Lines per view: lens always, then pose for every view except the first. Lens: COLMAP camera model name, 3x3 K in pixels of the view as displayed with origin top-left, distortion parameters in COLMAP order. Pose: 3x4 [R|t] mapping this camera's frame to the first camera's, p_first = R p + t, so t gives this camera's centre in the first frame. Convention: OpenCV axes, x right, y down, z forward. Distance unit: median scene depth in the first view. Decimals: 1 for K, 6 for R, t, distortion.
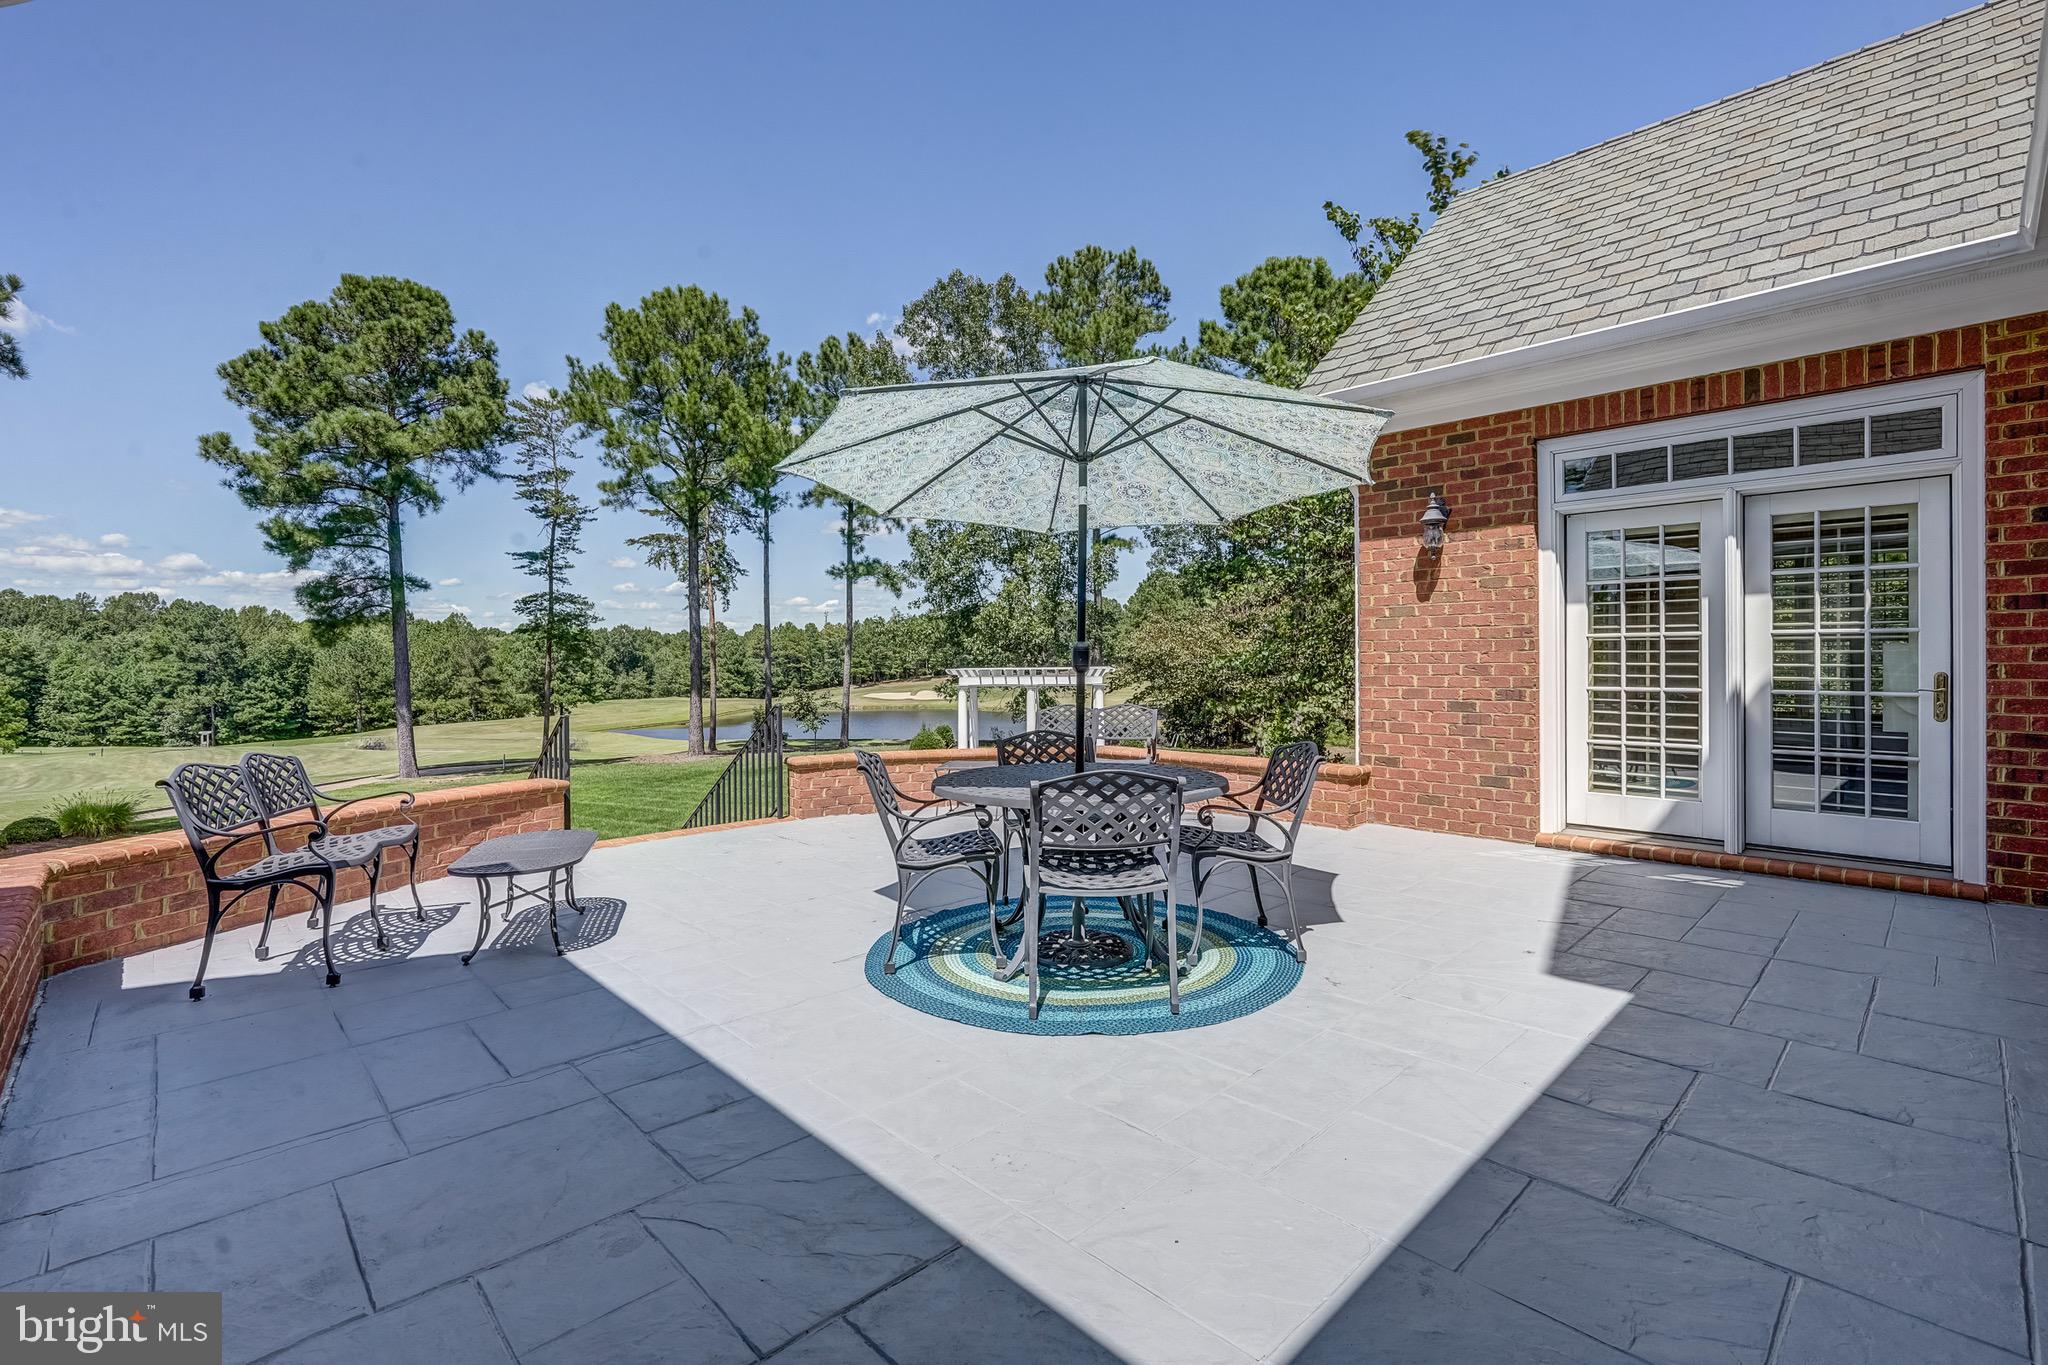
lens RADIAL K [[915.3, 0, 1018.3], [0, 915.3, 658.3], [0, 0, 1]] dist [-0.016834, 0.008546]
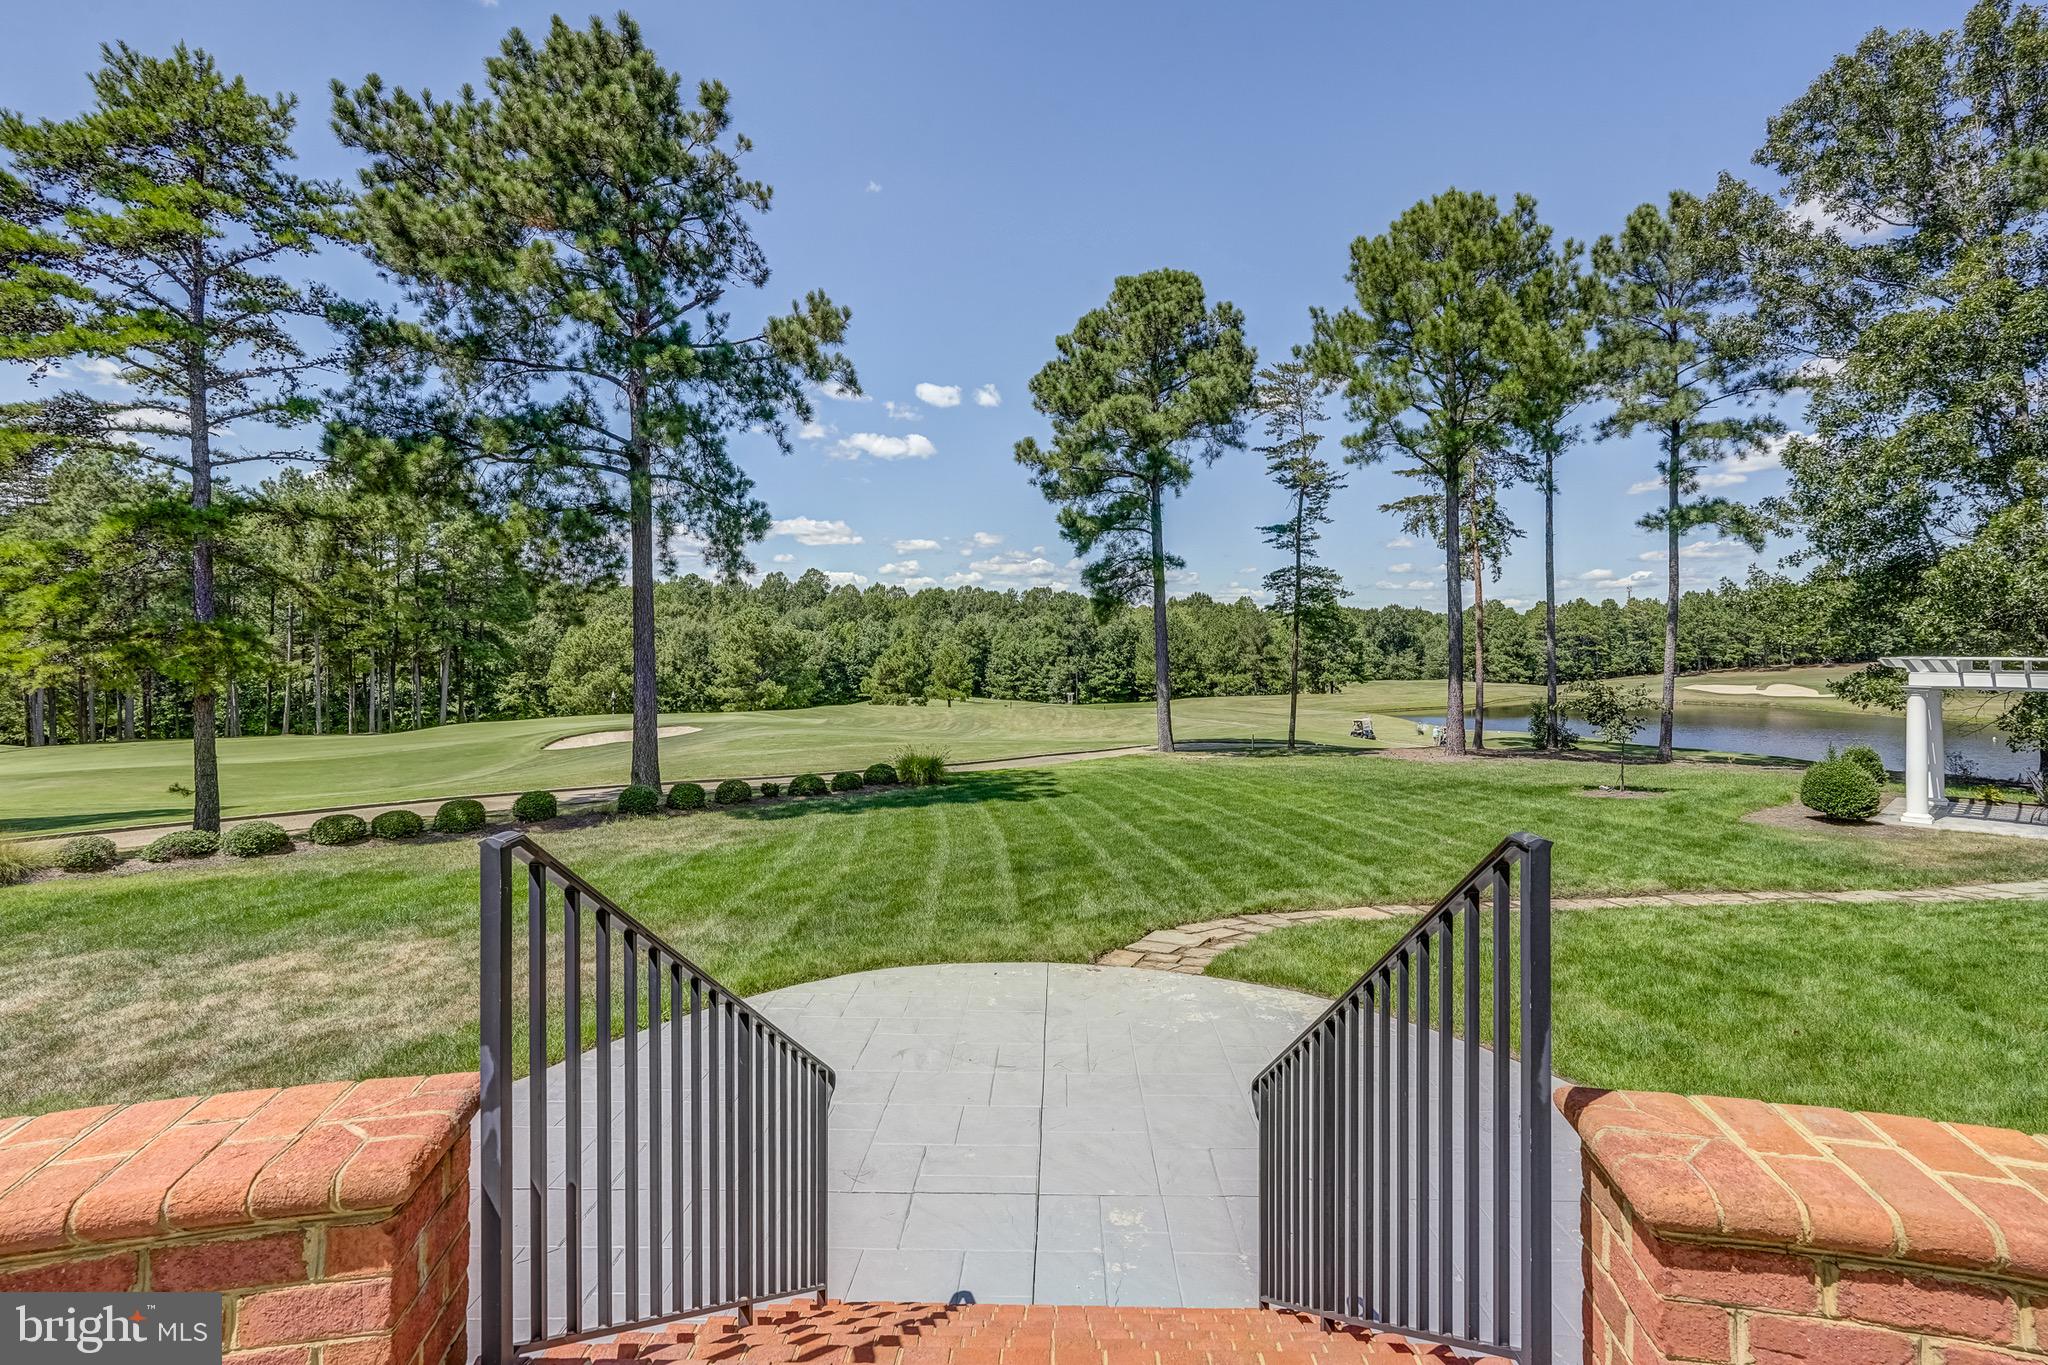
lens RADIAL K [[915.3, 0, 1046.2], [0, 915.3, 625.9], [0, 0, 1]] dist [-0.016834, 0.008546]
pose [[0.713646, -0.001921, -0.700504, -0.037505], [-0.008278, 0.999903, -0.011175, 0.002129], [0.700457, 0.013774, 0.713561, 0.147646]]
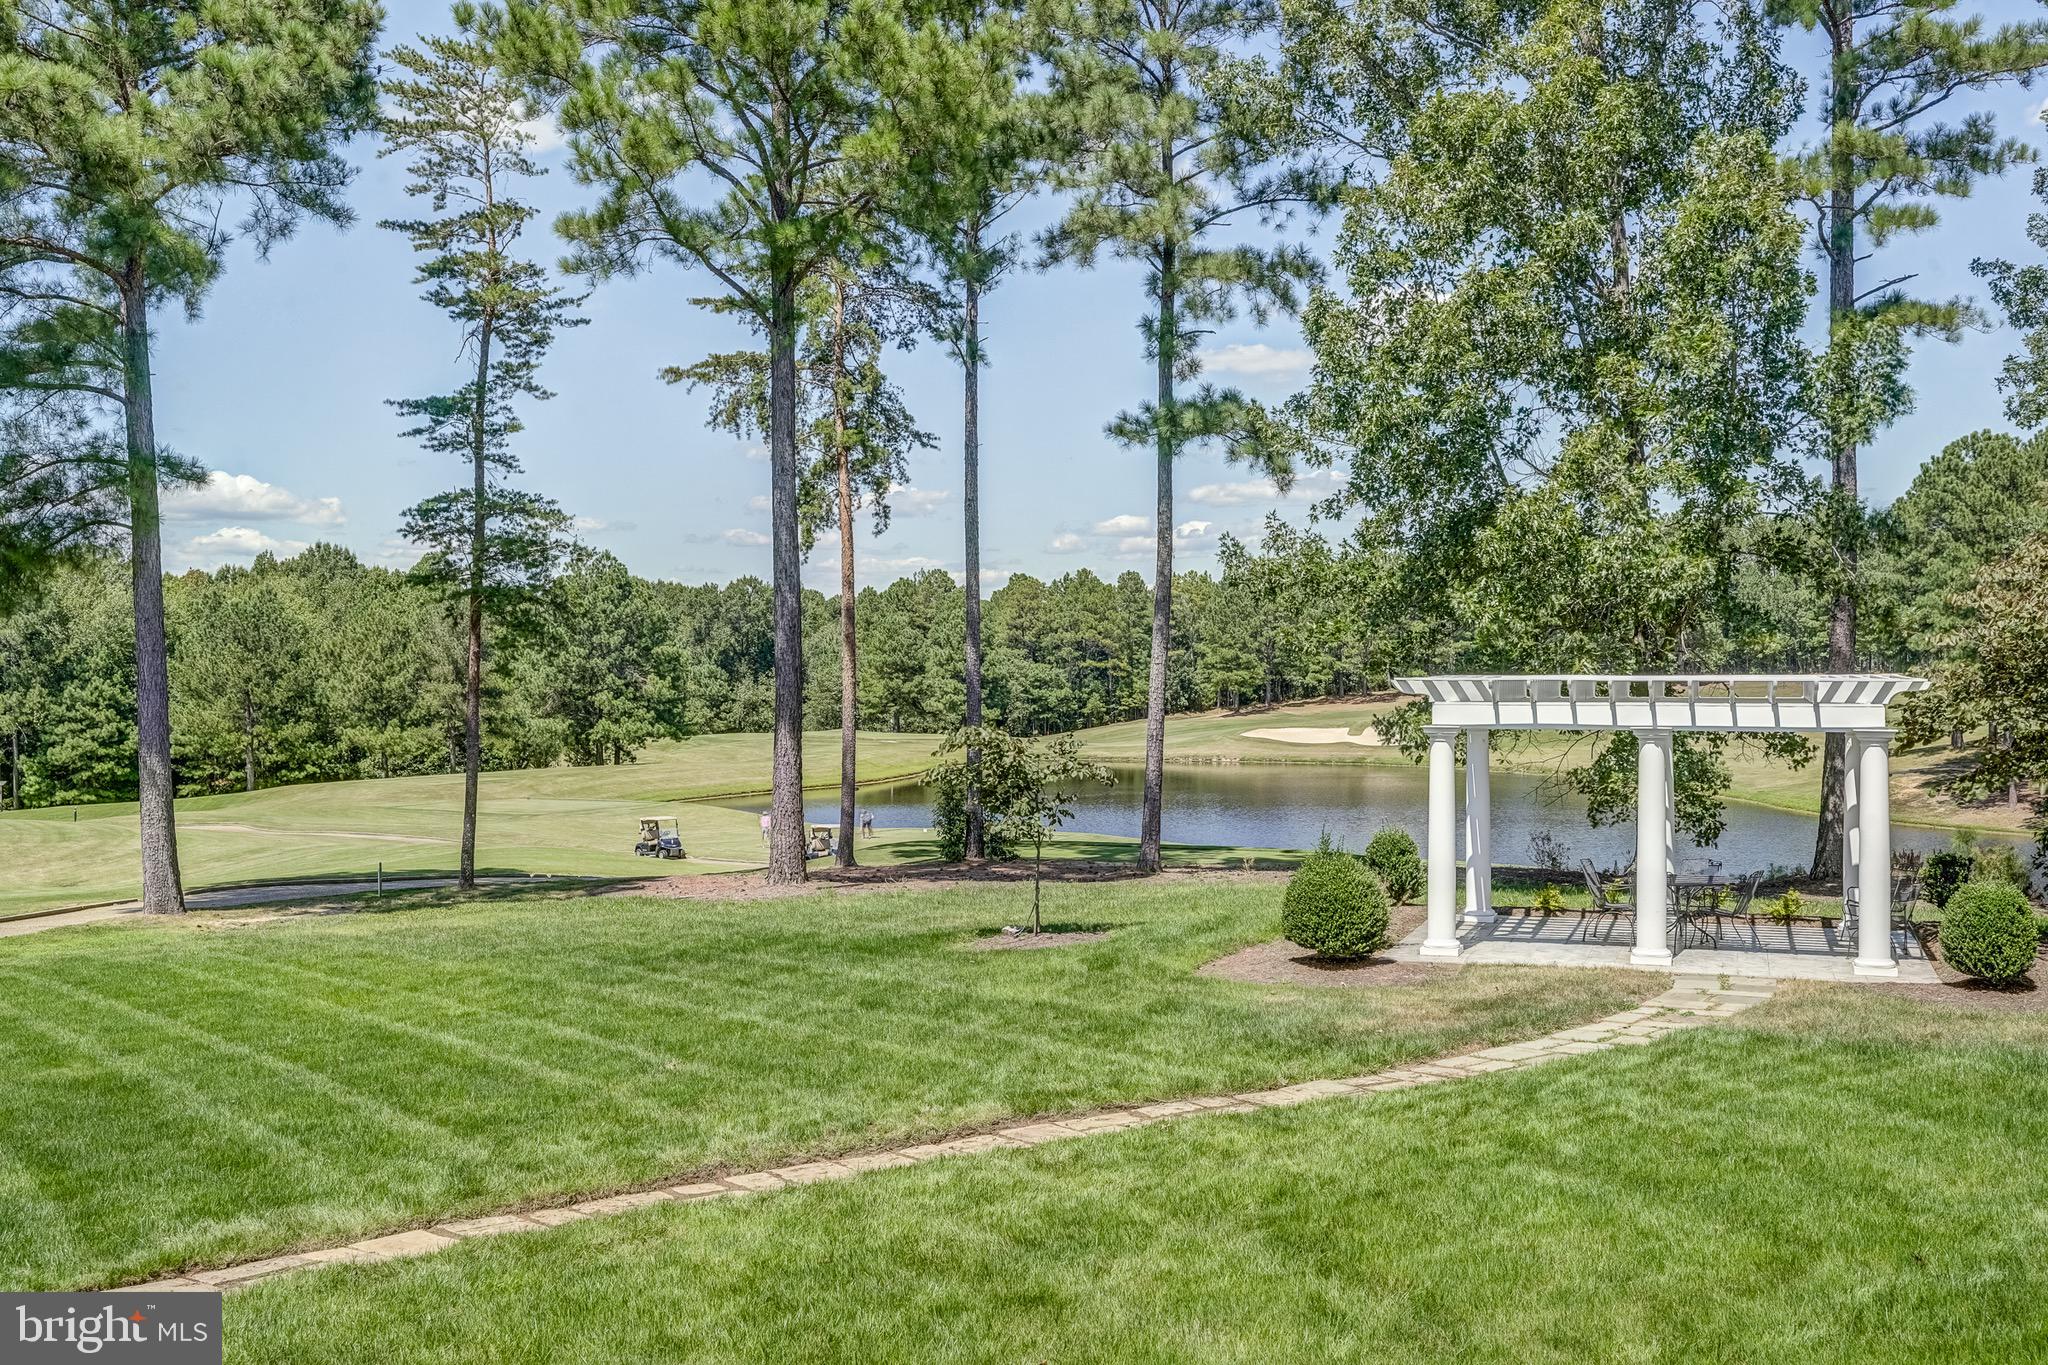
lens RADIAL K [[1995.5, 0, 1009.5], [0, 1995.5, 665.4], [0, 0, 1]] dist [-0.002914, 0.000000]
pose [[0.958327, 0.007328, -0.285578, -0.002024], [-0.005234, 0.999954, 0.008096, 0.001675], [0.285624, -0.006264, 0.958321, 0.171737]]
